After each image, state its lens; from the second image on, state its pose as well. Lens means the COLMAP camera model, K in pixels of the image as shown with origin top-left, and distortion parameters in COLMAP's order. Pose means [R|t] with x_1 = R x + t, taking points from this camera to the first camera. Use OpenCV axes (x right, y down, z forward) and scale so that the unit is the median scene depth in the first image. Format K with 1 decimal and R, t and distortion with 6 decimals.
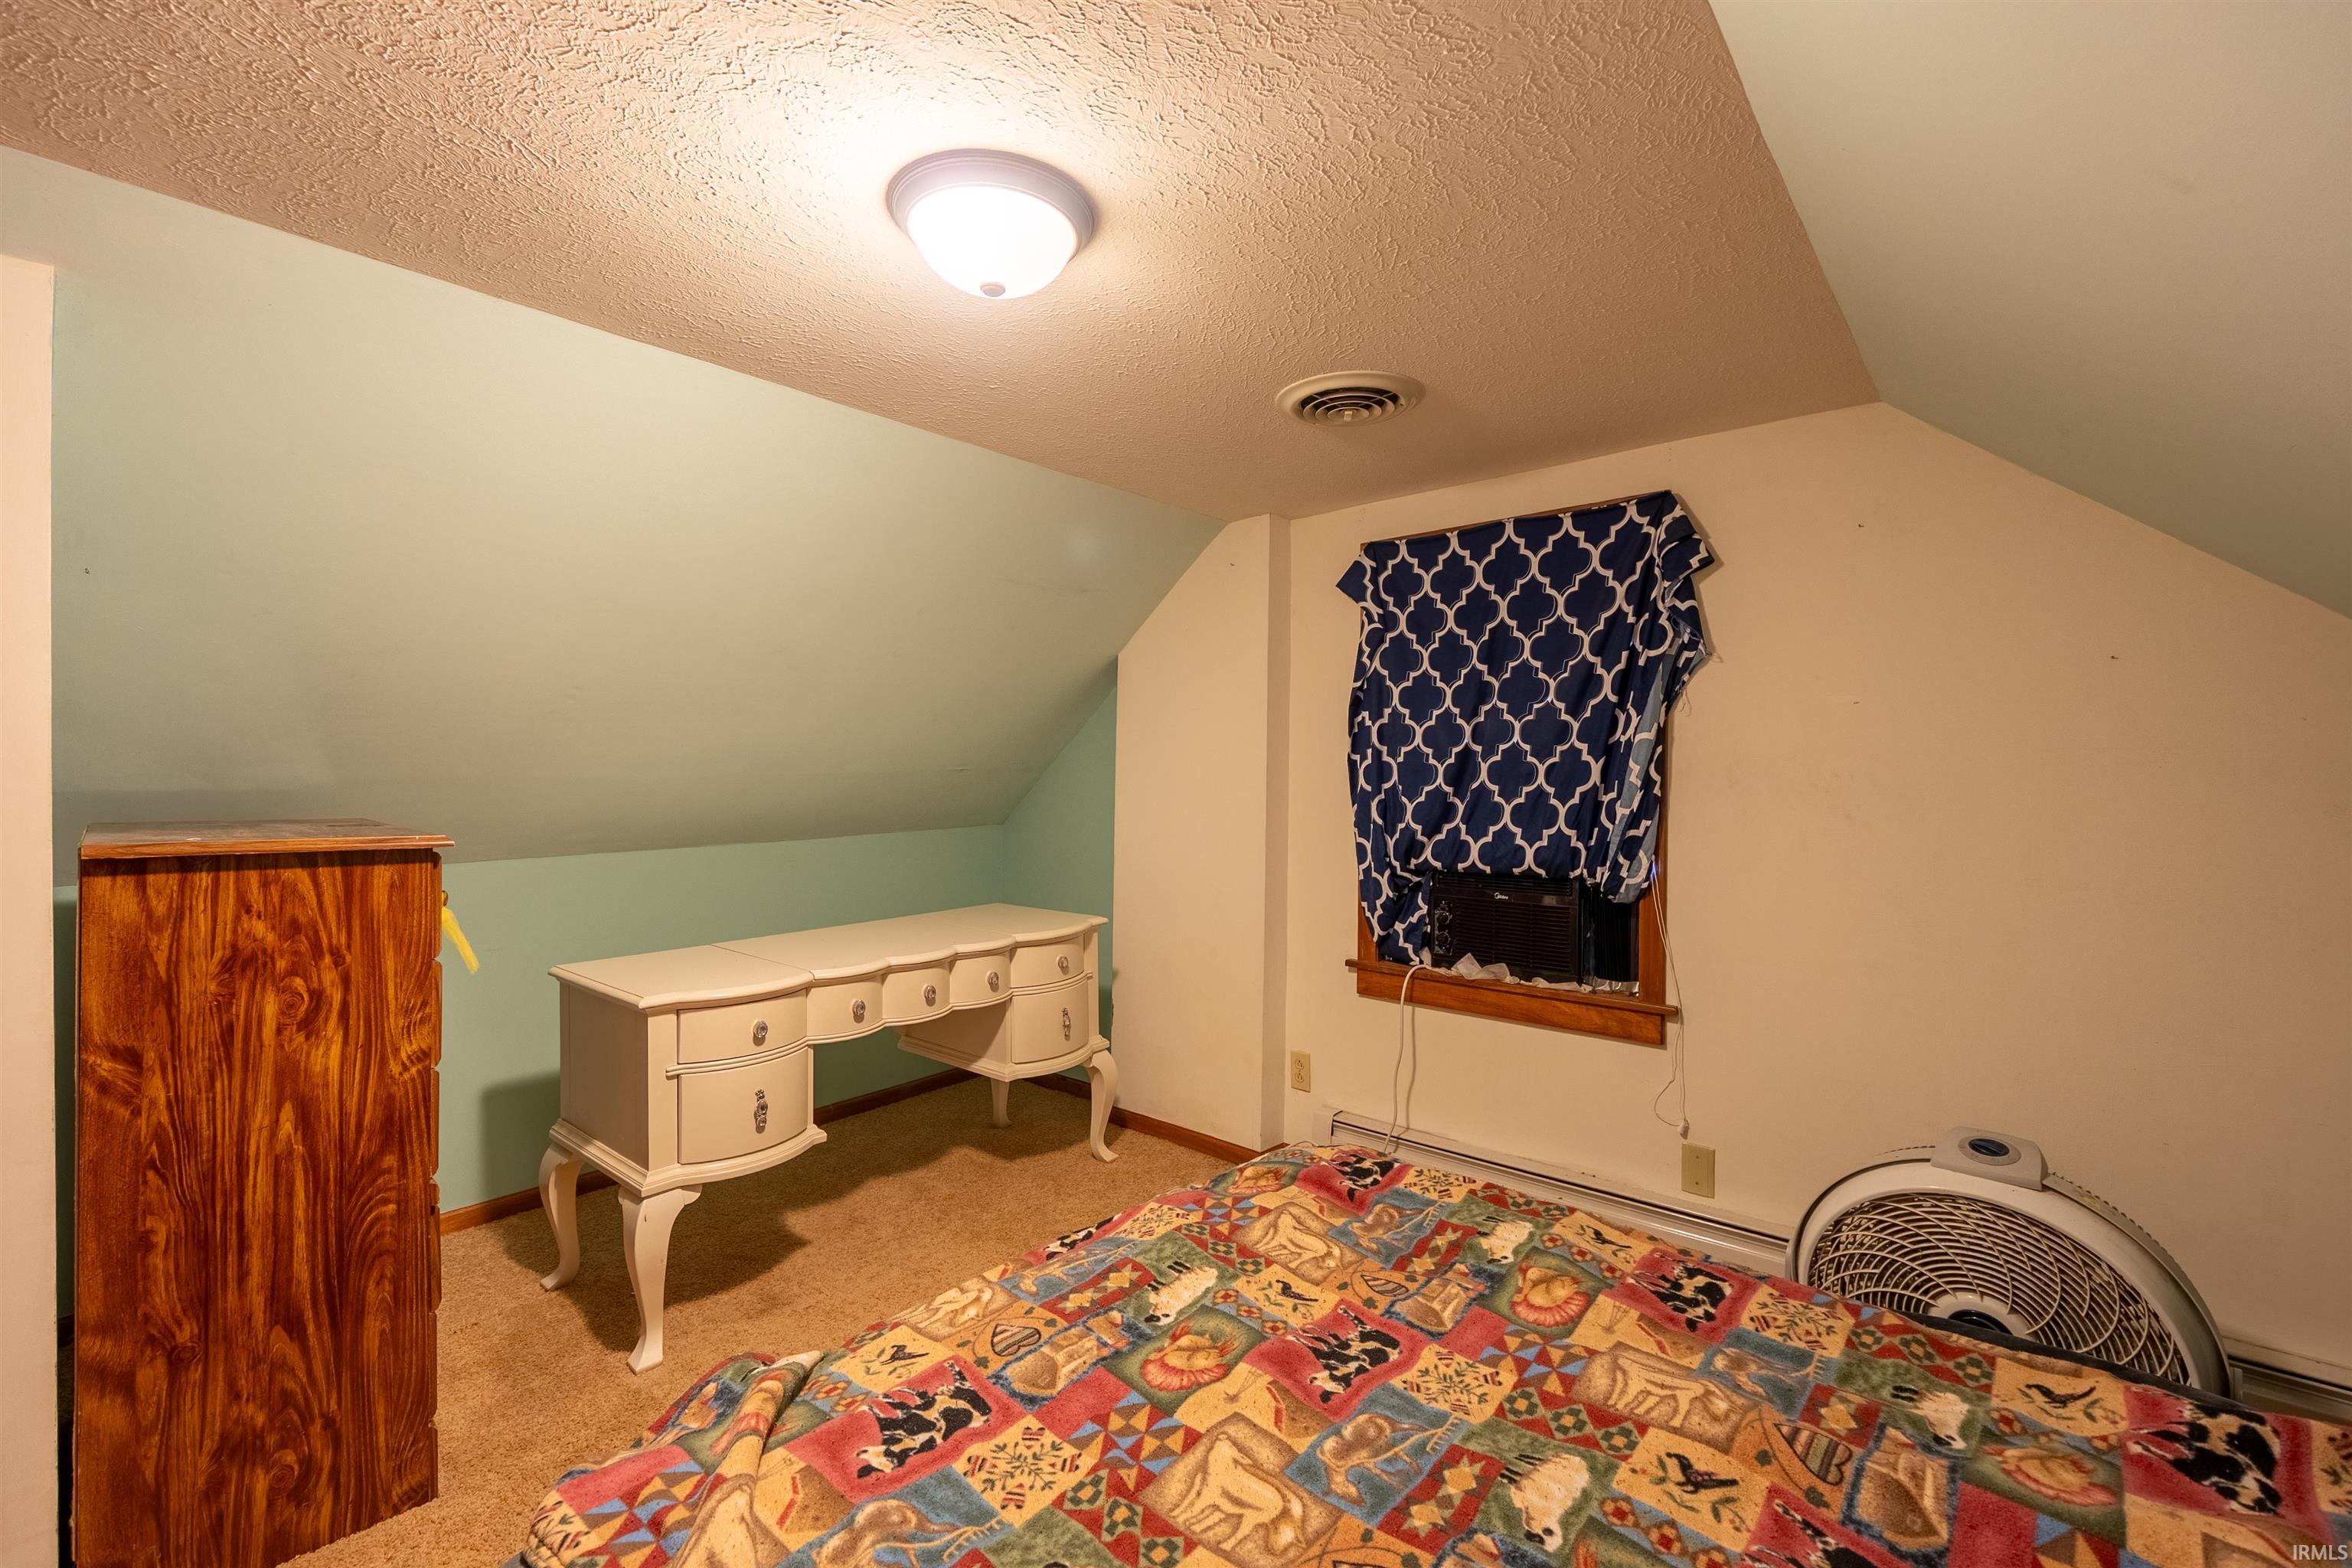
lens RADIAL K [[998.6, 0, 1177.0], [0, 998.6, 766.2], [0, 0, 1]] dist [-0.006897, -0.000189]
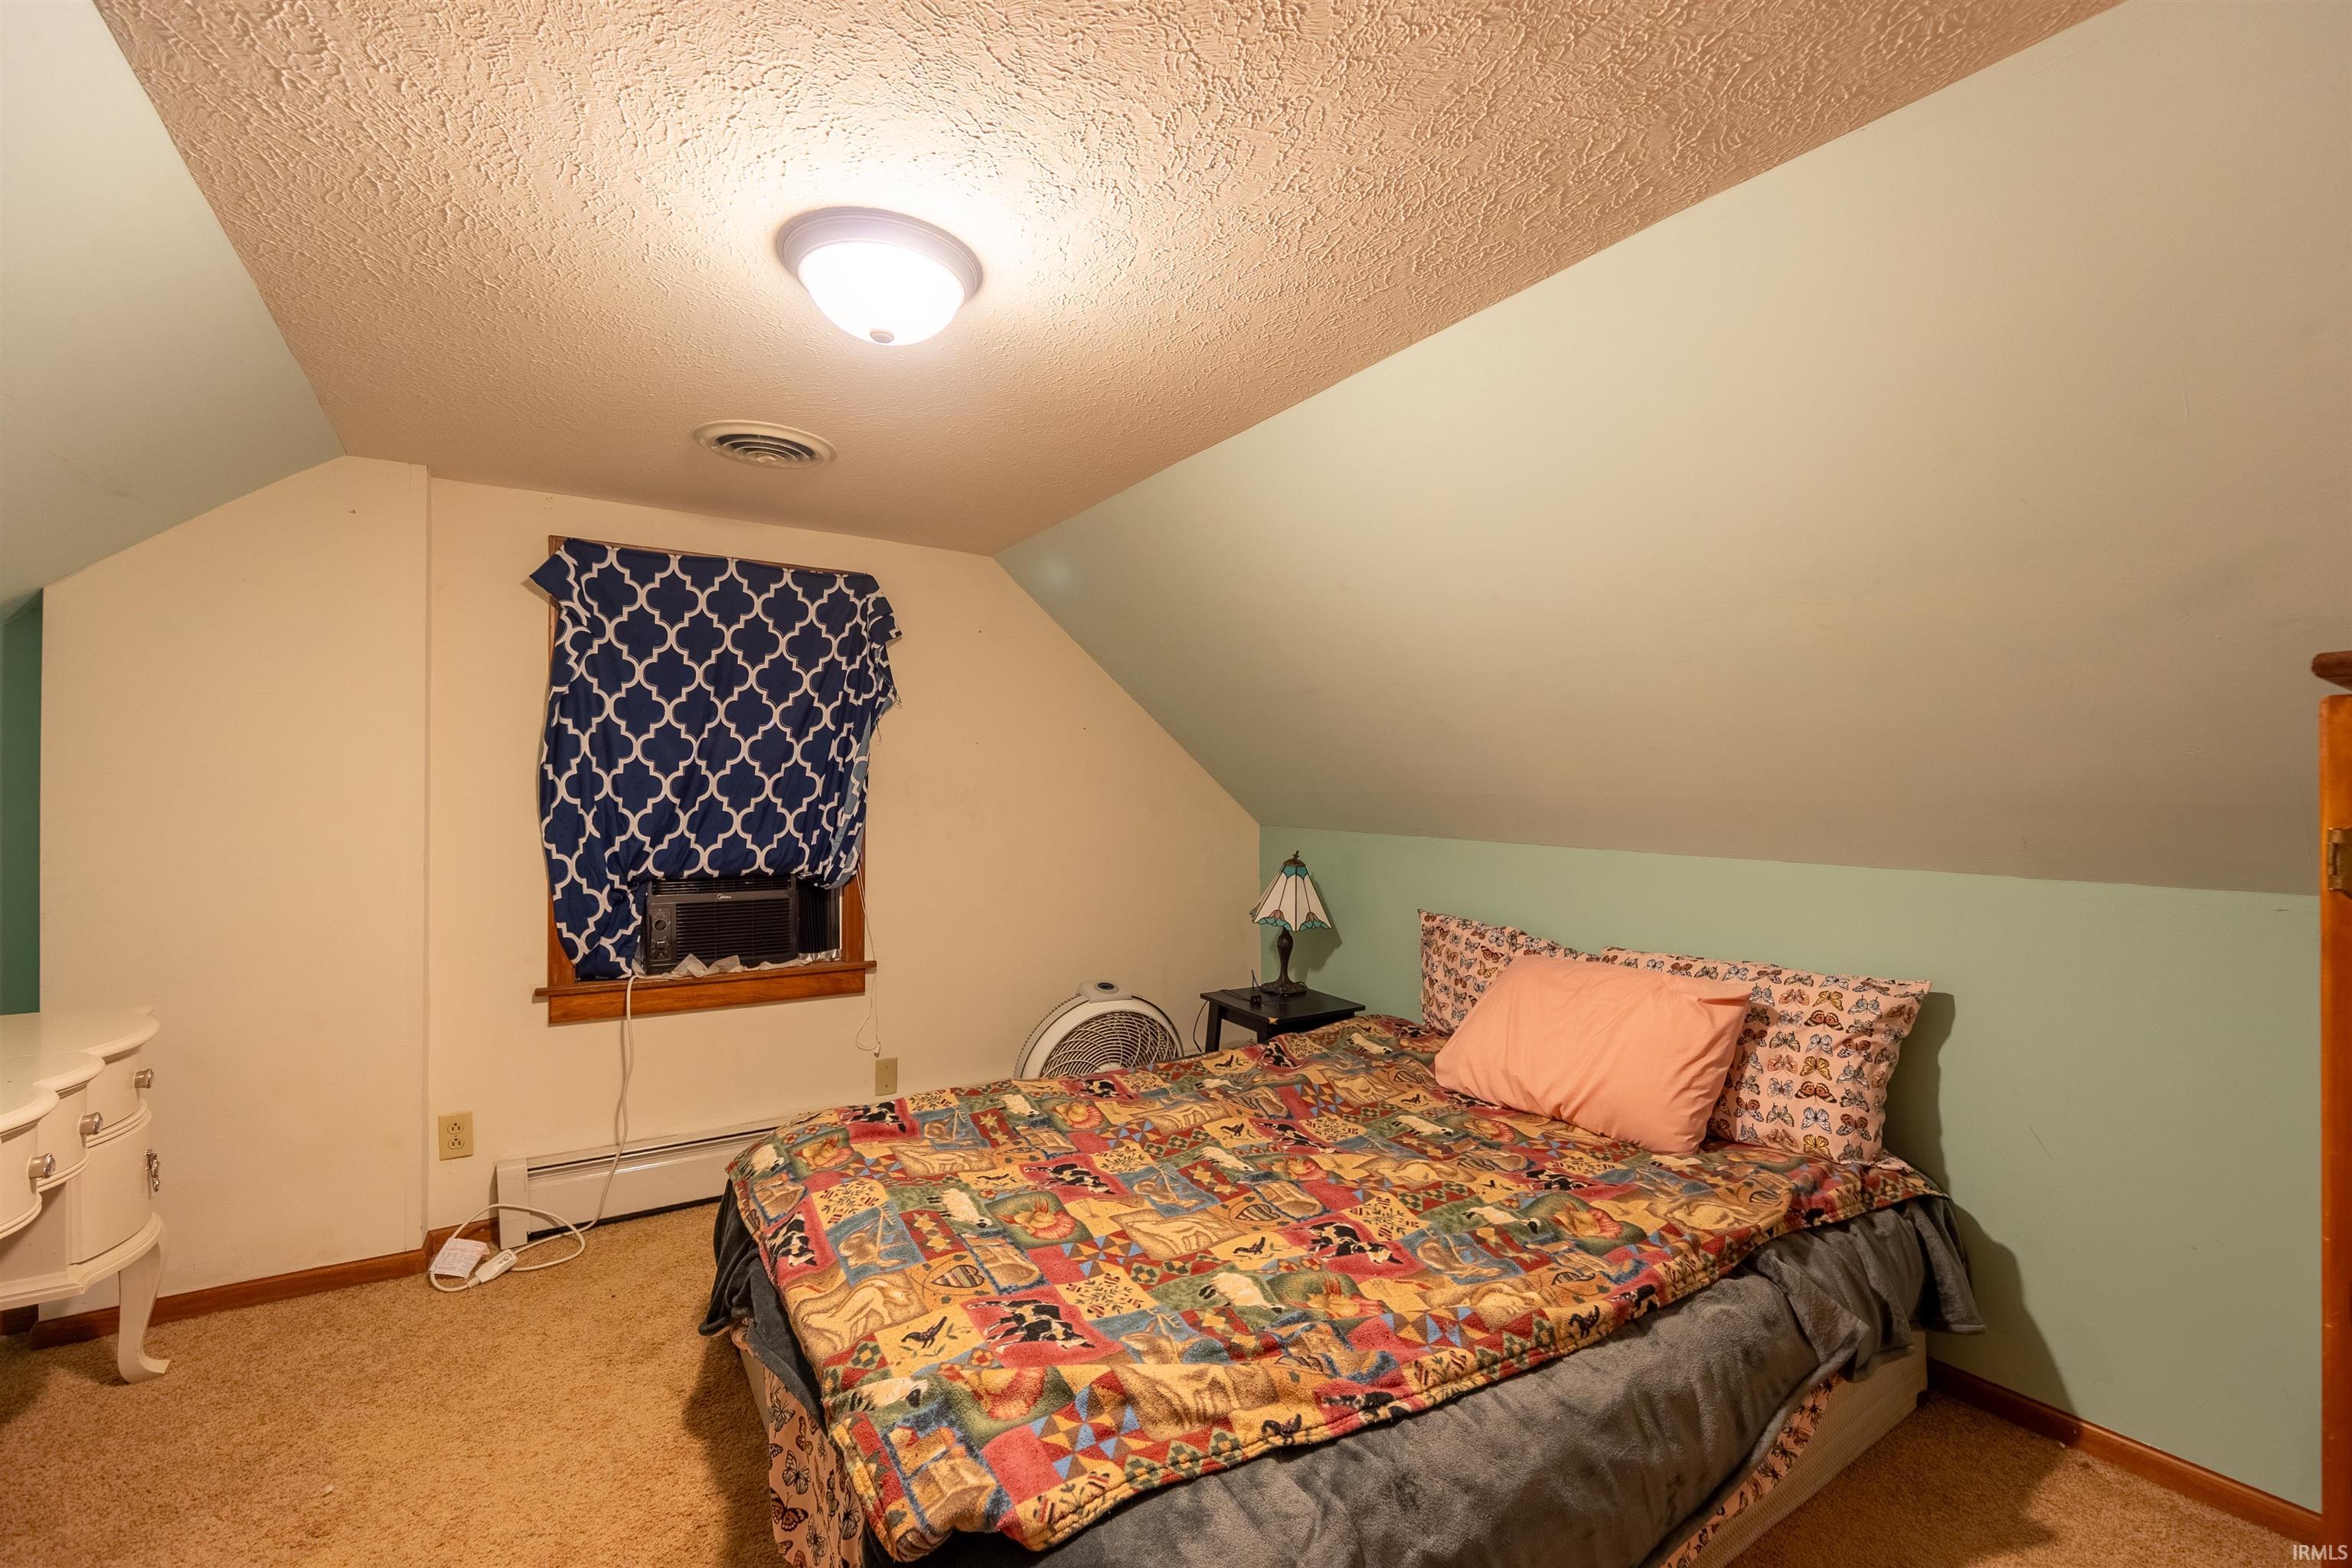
lens RADIAL K [[974.1, 0, 1180.0], [0, 974.1, 774.4], [0, 0, 1]] dist [-0.006348, -0.000168]
pose [[0.276541, 0.013771, 0.960903, -0.609938], [-0.017270, 0.999807, -0.009358, -0.004587], [-0.960847, -0.014007, 0.276725, 0.226990]]
